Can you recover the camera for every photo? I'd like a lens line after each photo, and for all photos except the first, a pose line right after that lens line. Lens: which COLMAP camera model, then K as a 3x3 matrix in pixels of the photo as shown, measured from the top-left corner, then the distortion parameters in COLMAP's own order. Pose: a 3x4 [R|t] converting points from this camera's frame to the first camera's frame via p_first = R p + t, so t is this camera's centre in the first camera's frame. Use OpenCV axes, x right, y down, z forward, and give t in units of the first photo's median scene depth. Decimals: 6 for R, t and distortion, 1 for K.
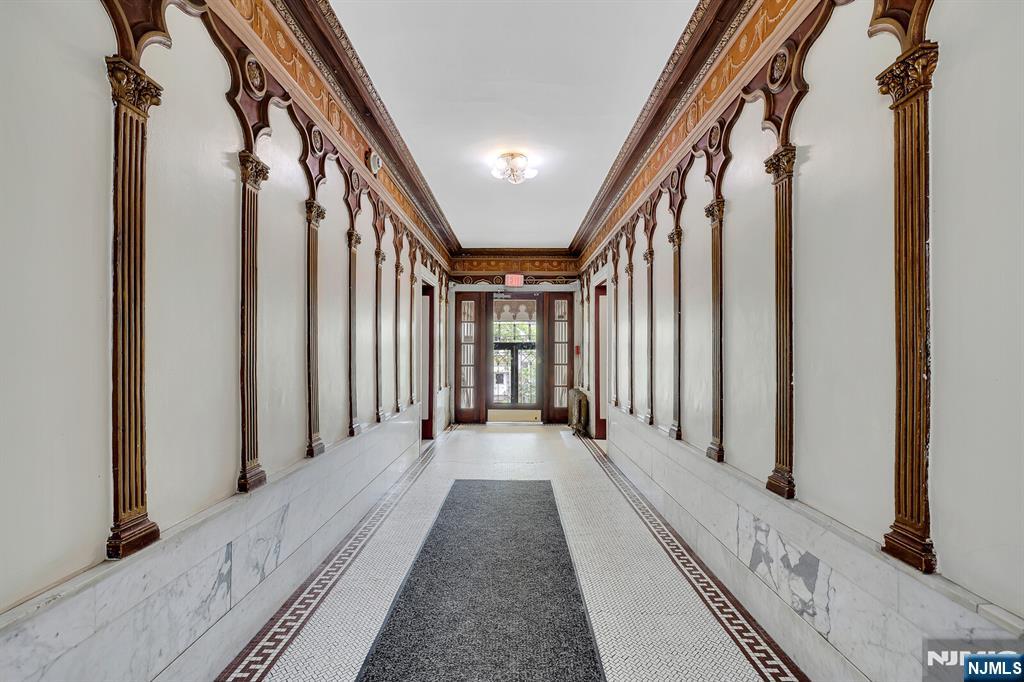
lens RADIAL K [[452.7, 0, 512.0], [0, 452.7, 341.0], [0, 0, 1]] dist [0.002750, -0.000115]
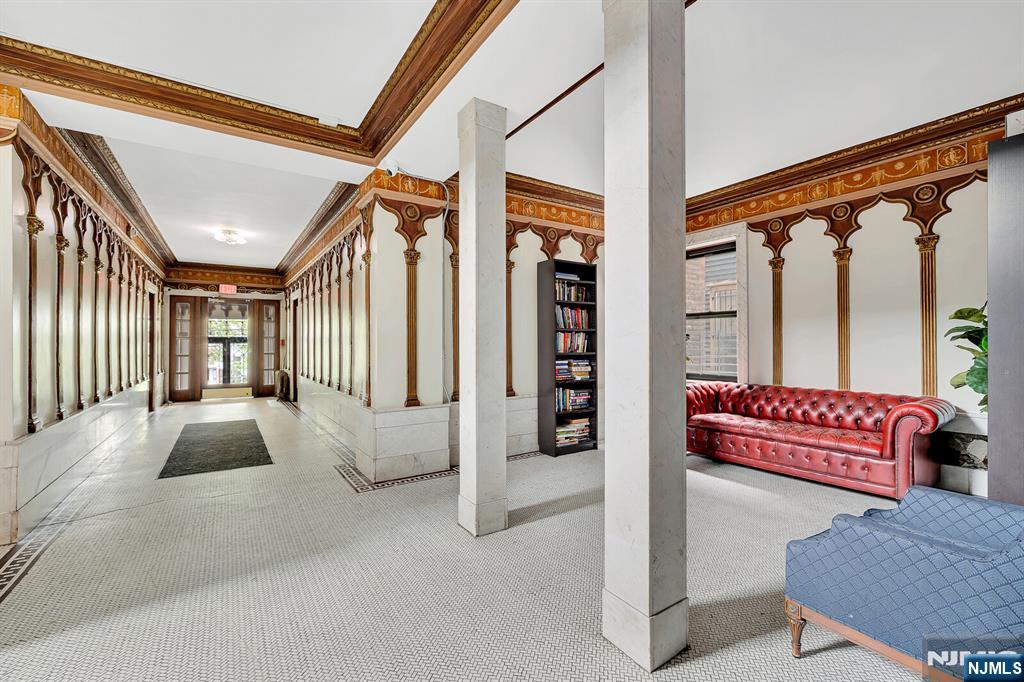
lens RADIAL K [[431.6, 0, 514.0], [0, 431.6, 342.6], [0, 0, 1]] dist [0.001394, -0.000029]
pose [[0.826403, 0.001207, 0.563077, -0.014243], [-0.011099, 0.999838, 0.014146, -0.007060], [-0.562969, -0.017939, 0.826283, -0.496597]]
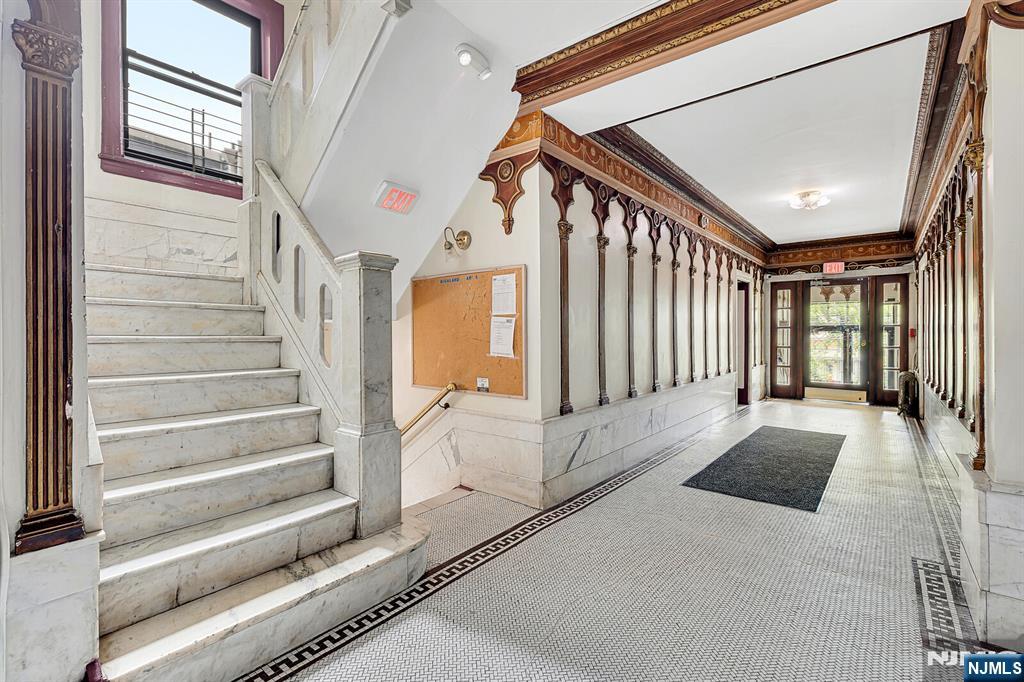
lens RADIAL K [[471.4, 0, 507.8], [0, 471.4, 336.1], [0, 0, 1]] dist [0.001628, 0.000344]
pose [[0.788895, 0.000537, -0.614528, 0.083223], [0.014560, 0.999703, 0.019565, -0.006243], [0.614355, -0.024382, 0.788653, -0.352797]]
